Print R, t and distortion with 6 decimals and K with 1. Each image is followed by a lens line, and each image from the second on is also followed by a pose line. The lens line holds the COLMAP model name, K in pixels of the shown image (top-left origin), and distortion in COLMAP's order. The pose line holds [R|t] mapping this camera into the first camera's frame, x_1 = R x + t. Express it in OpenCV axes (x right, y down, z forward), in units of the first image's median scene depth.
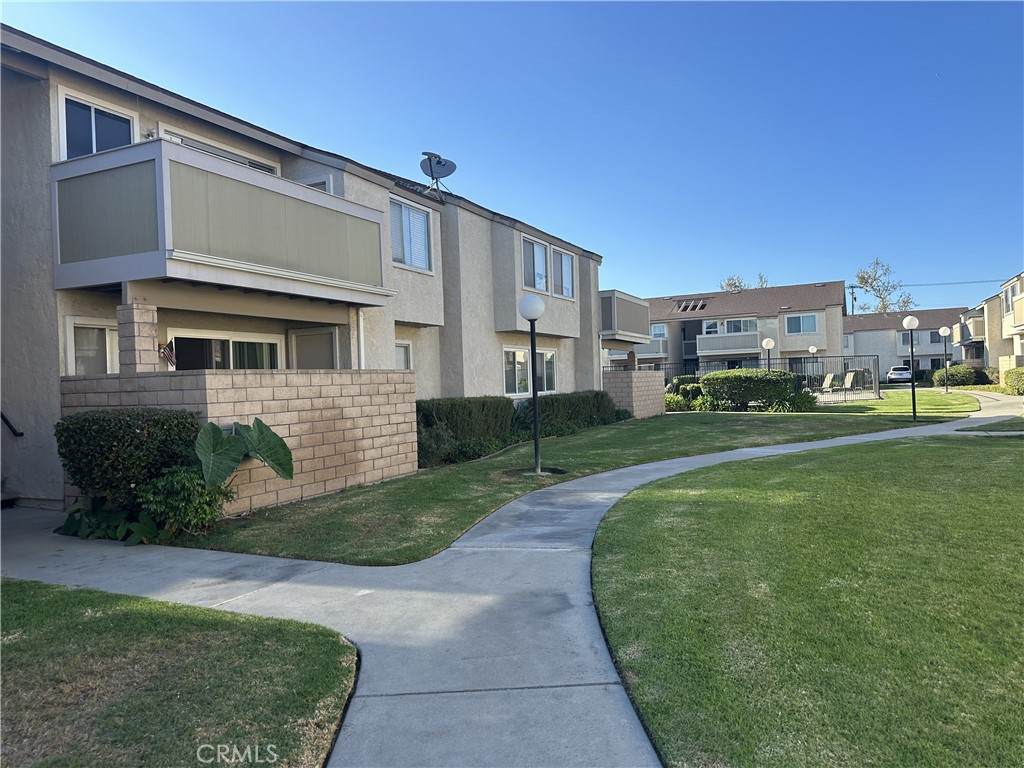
lens RADIAL K [[699.1, 0, 512.0], [0, 699.1, 384.0], [0, 0, 1]] dist [0.070769, -0.112131]
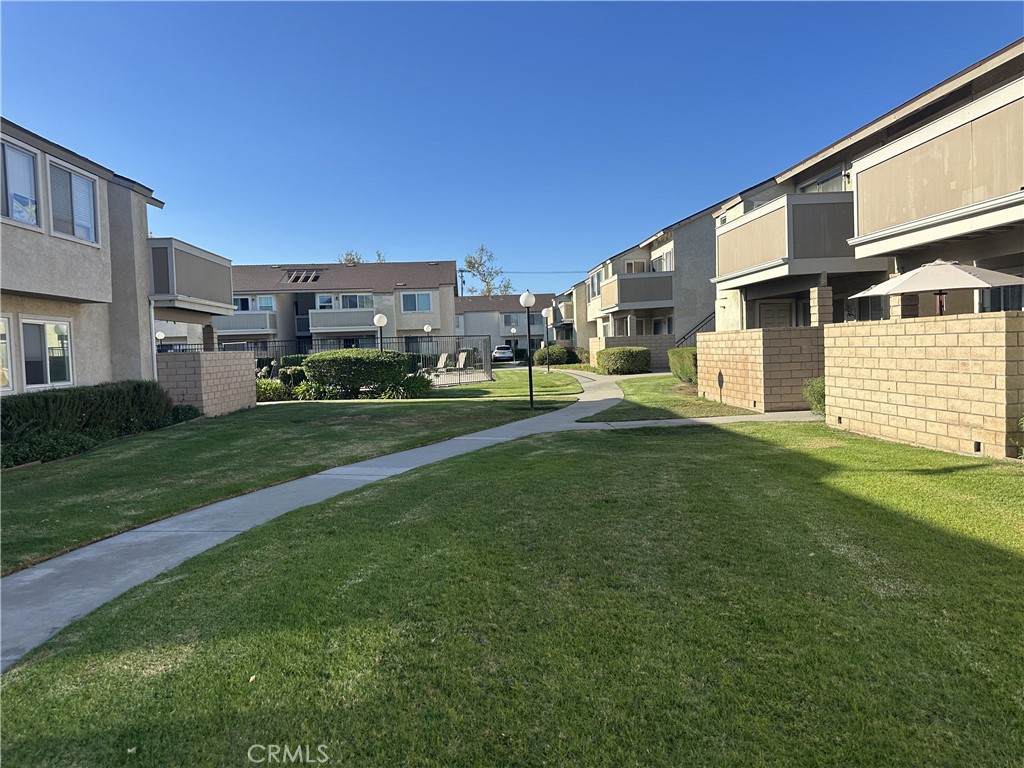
lens RADIAL K [[699.1, 0, 512.0], [0, 699.1, 384.0], [0, 0, 1]] dist [0.070769, -0.112131]
pose [[0.867319, -0.021880, 0.497271, 0.065805], [0.005722, 0.999406, 0.033994, -0.006234], [-0.497719, -0.026638, 0.866929, 0.150896]]
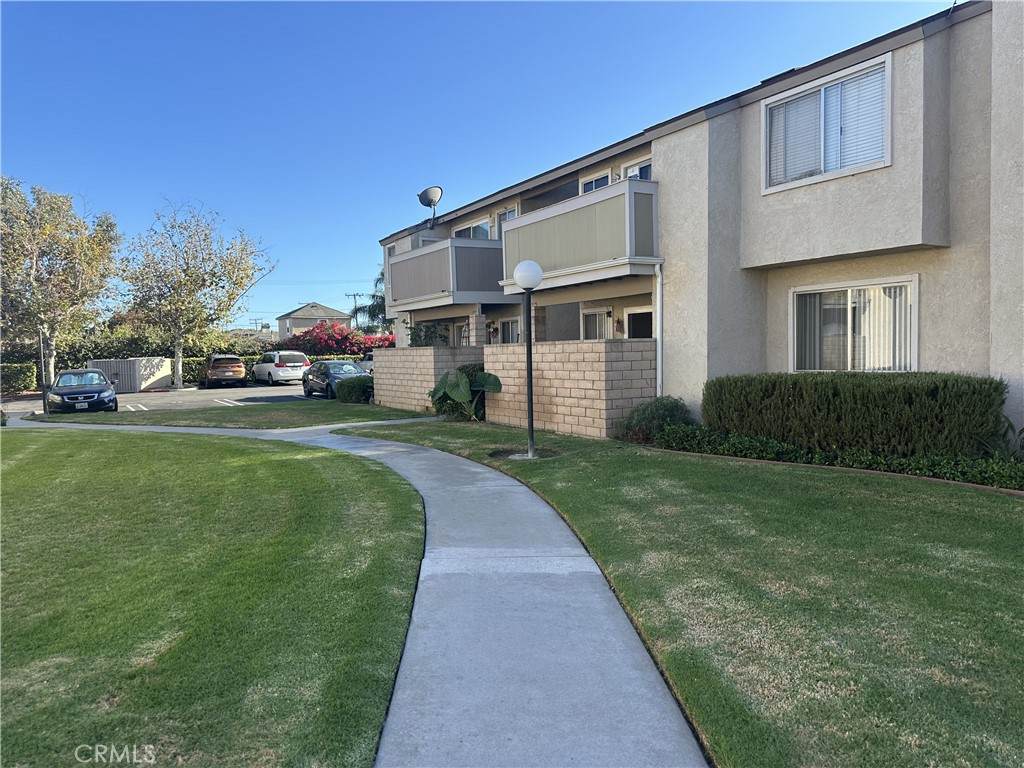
lens RADIAL K [[699.1, 0, 512.0], [0, 699.1, 384.0], [0, 0, 1]] dist [0.070769, -0.112131]
pose [[-0.544336, 0.085083, -0.834541, 0.449947], [0.040297, 0.996347, 0.075295, -0.021526], [0.837899, 0.007356, -0.545776, 0.826613]]
